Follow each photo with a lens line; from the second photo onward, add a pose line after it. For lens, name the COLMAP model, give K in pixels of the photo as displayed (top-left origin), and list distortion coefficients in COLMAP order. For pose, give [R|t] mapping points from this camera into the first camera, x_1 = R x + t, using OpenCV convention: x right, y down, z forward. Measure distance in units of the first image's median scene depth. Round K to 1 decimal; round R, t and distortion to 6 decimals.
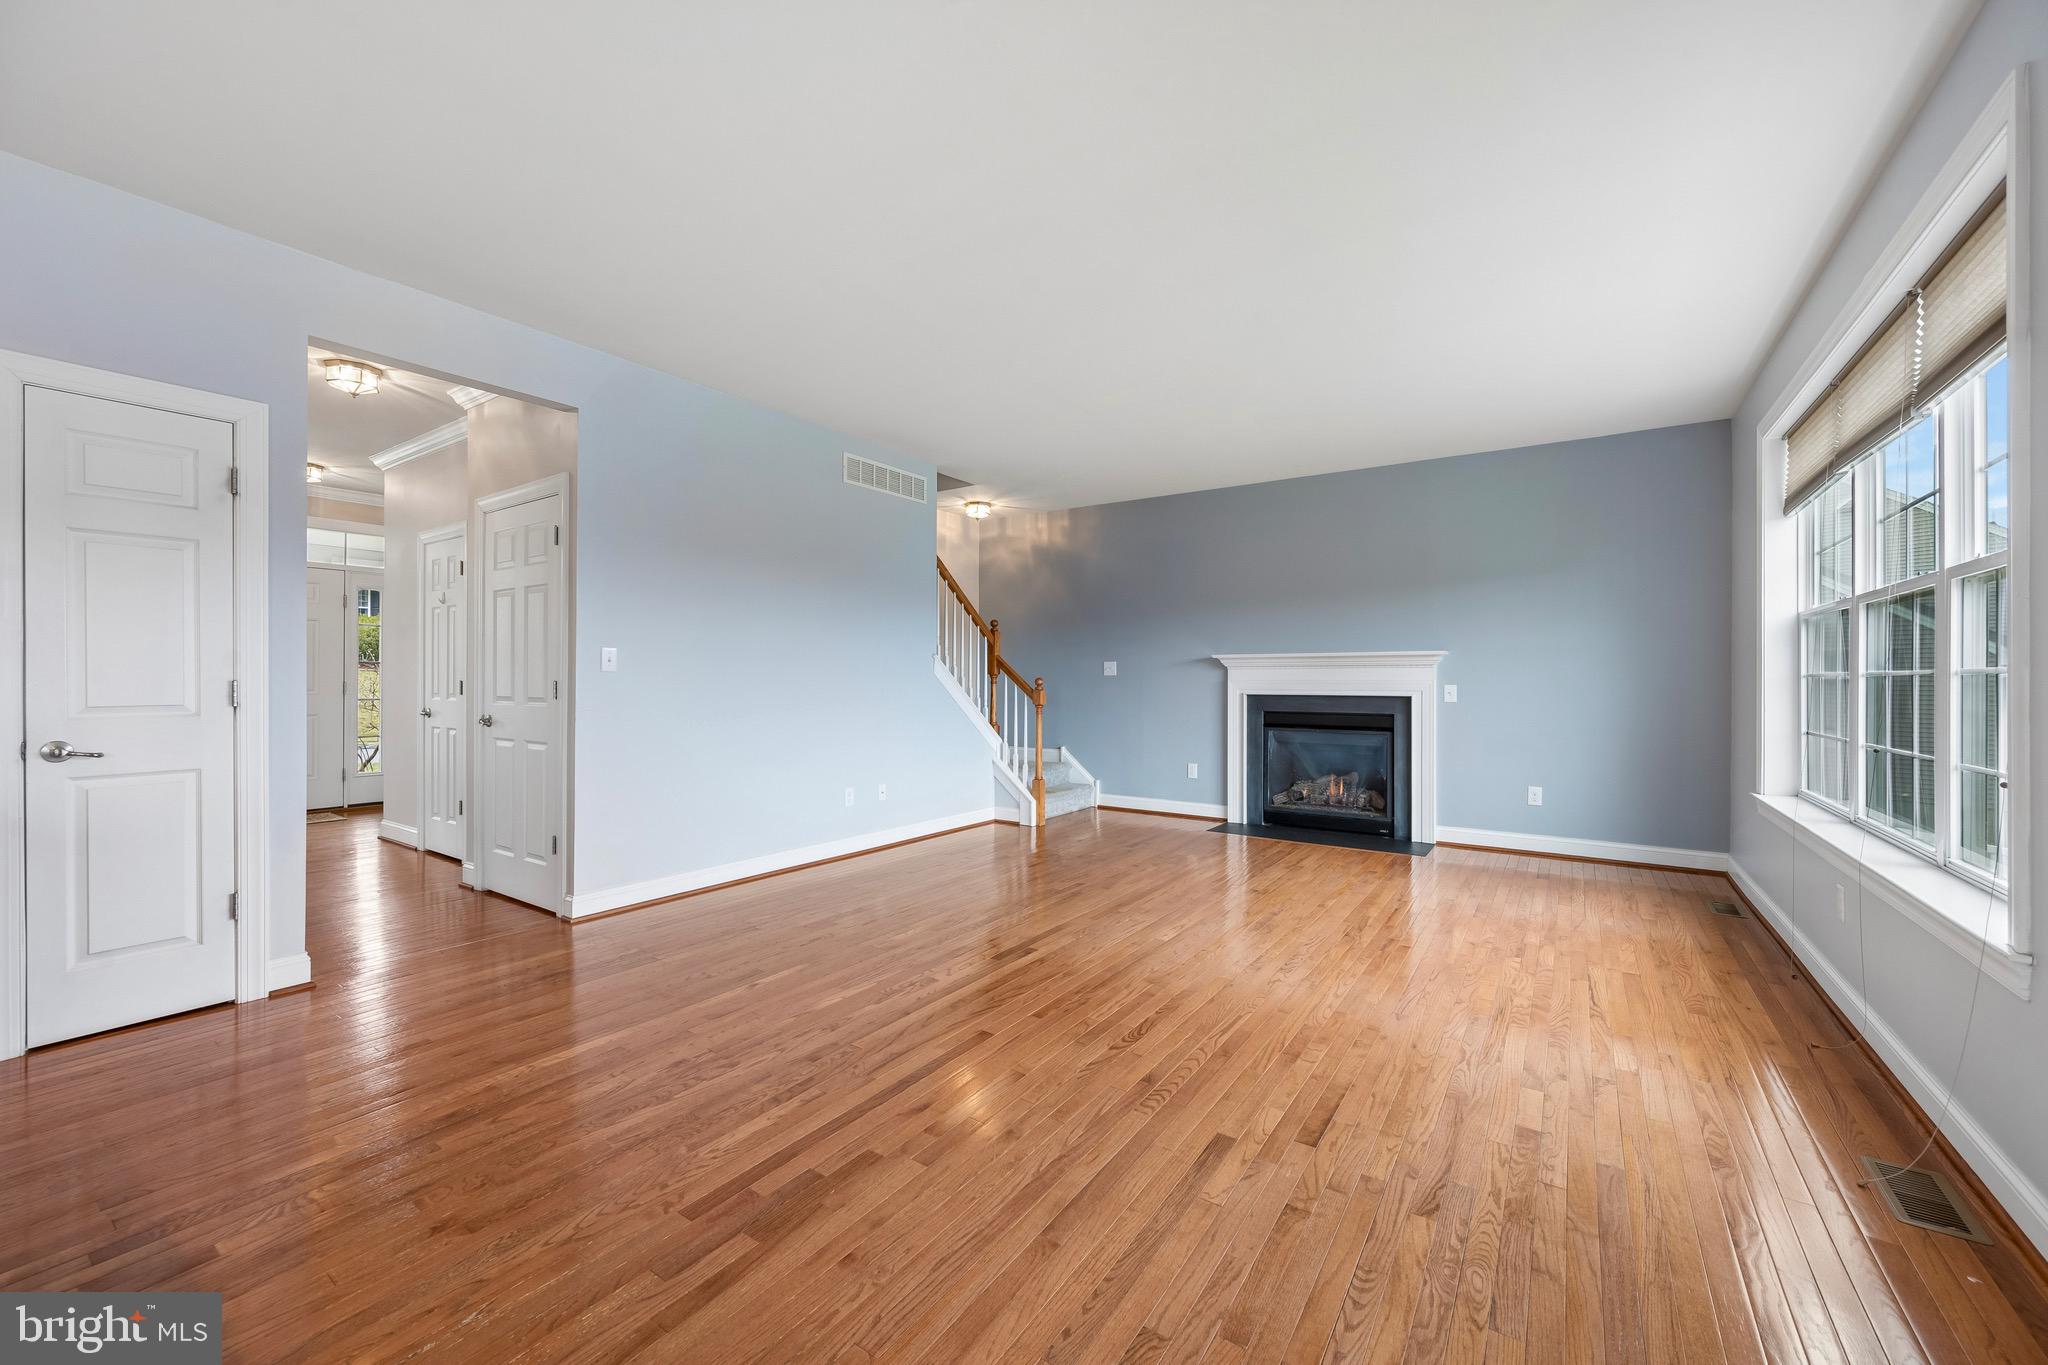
lens RADIAL K [[802.0, 0, 1030.9], [0, 802.0, 675.4], [0, 0, 1]] dist [-0.001321, 0.000061]
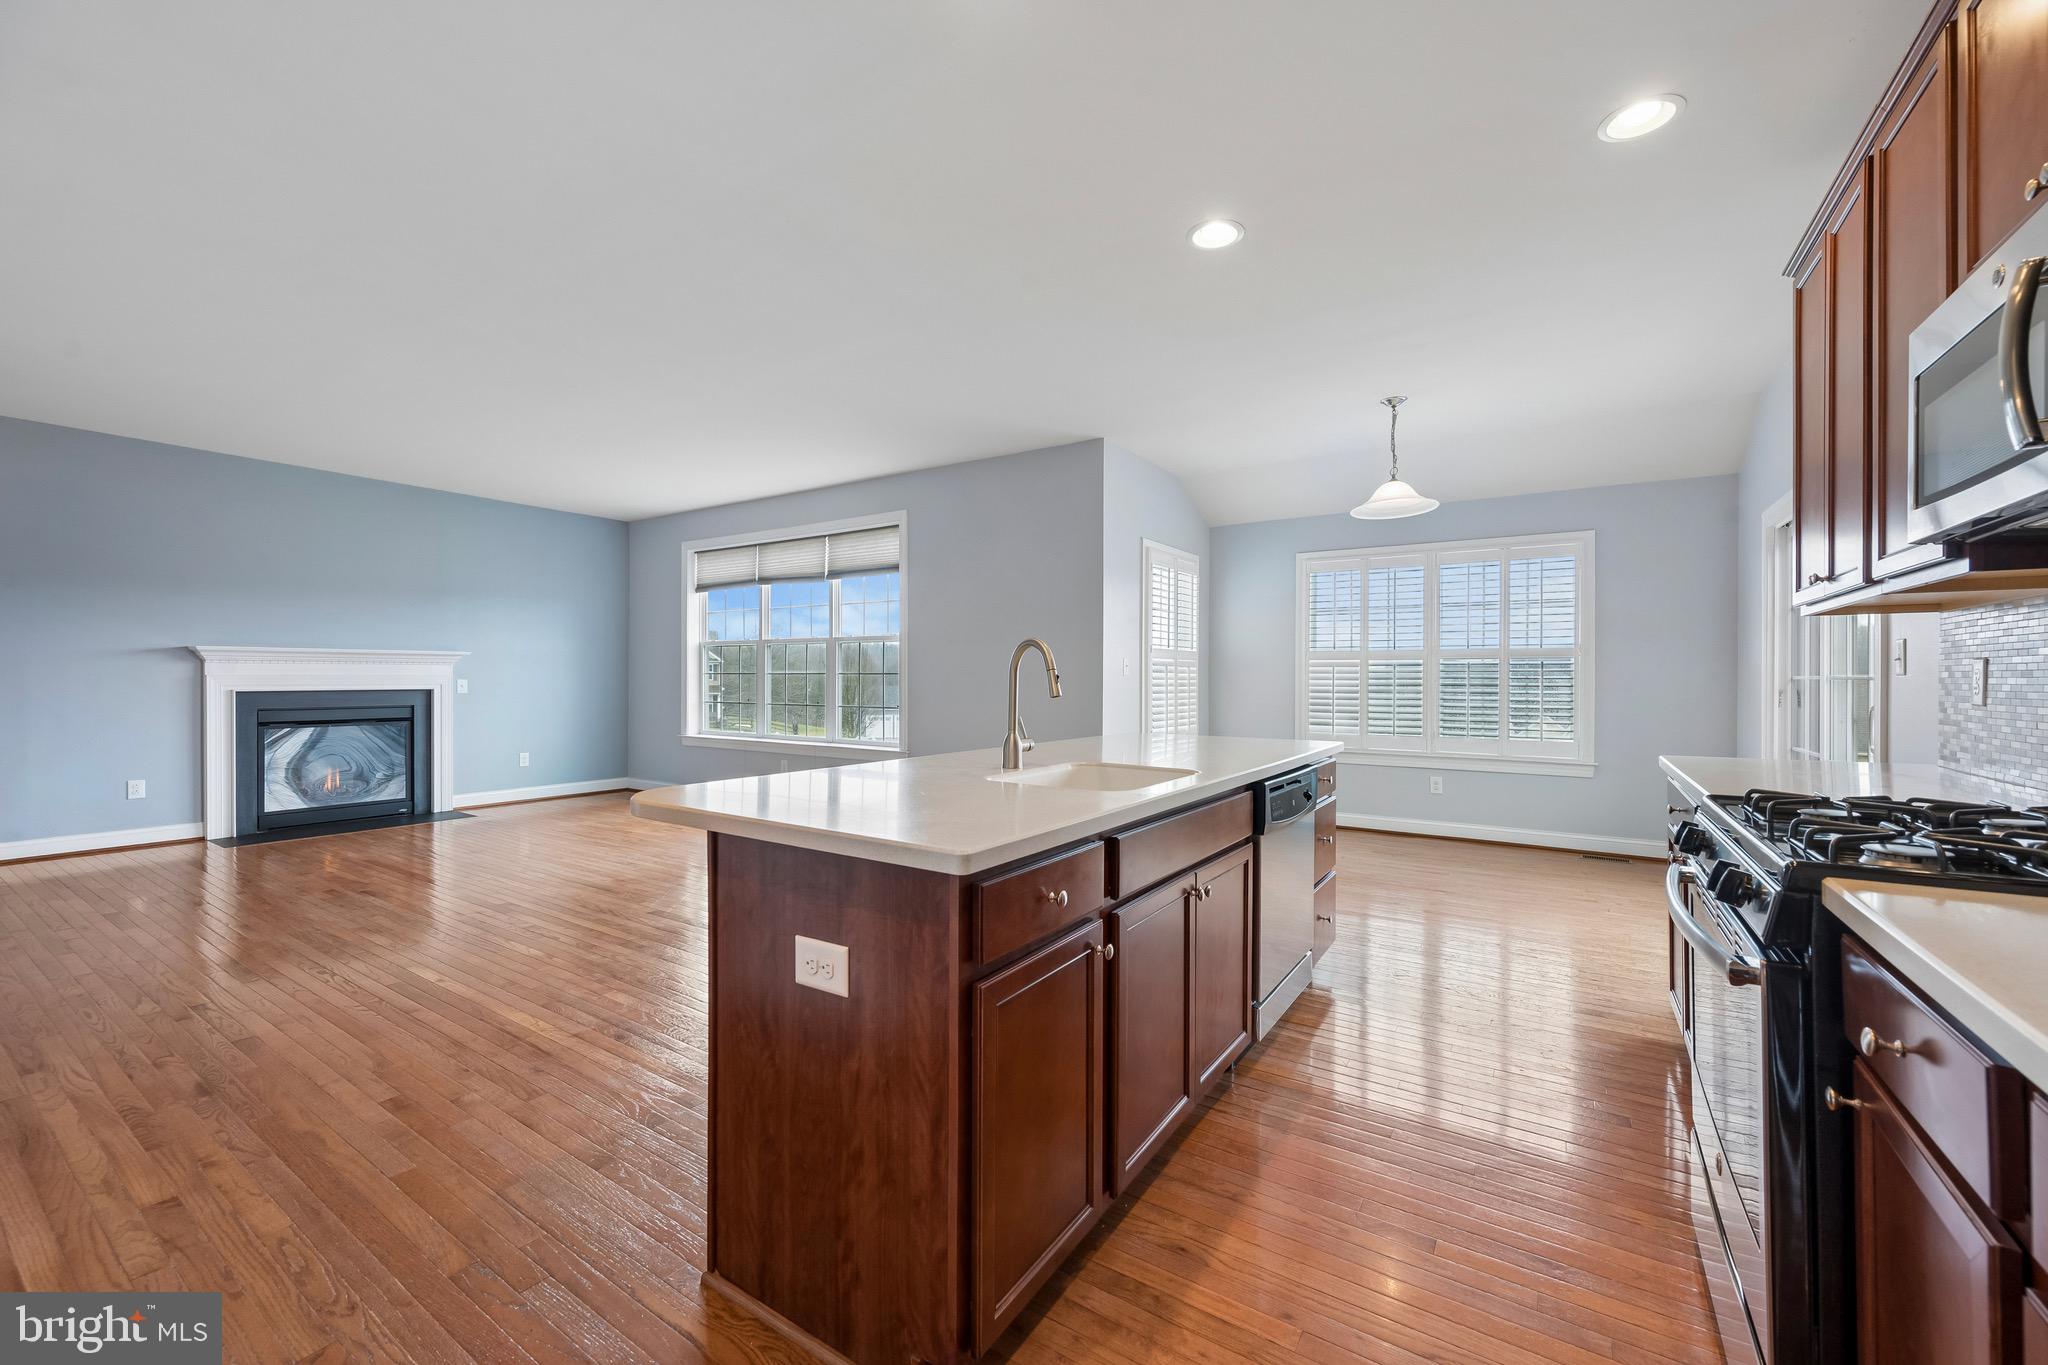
lens RADIAL K [[802.0, 0, 1021.3], [0, 802.0, 674.5], [0, 0, 1]] dist [-0.001321, 0.000061]
pose [[-0.013753, 0.001494, 0.999904, -1.353321], [-0.007608, 0.999970, -0.001598, -0.001297], [-0.999876, -0.007629, -0.013741, 0.287715]]
